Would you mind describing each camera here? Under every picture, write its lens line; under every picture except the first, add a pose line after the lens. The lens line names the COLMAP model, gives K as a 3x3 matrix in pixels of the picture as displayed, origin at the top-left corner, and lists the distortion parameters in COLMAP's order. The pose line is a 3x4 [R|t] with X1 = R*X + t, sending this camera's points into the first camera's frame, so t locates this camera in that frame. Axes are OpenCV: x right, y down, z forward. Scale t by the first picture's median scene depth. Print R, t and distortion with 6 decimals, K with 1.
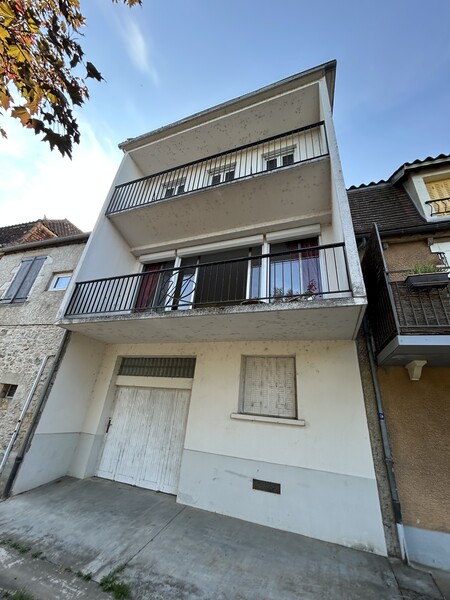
lens RADIAL K [[242.9, 0, 225.7], [0, 242.9, 296.7], [0, 0, 1]] dist [0.005426, 0.001197]
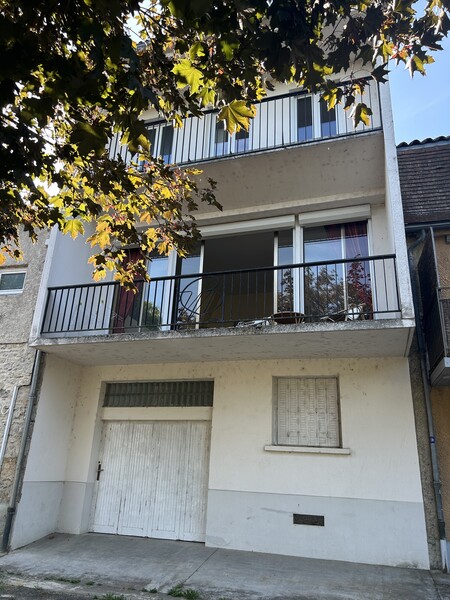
lens RADIAL K [[453.0, 0, 227.4], [0, 453.0, 296.7], [0, 0, 1]] dist [0.069403, -0.060483]
pose [[0.997667, -0.021480, 0.064803, -0.192260], [0.015558, 0.995771, 0.090546, -0.177901], [-0.066474, -0.089326, 0.993782, -0.511055]]
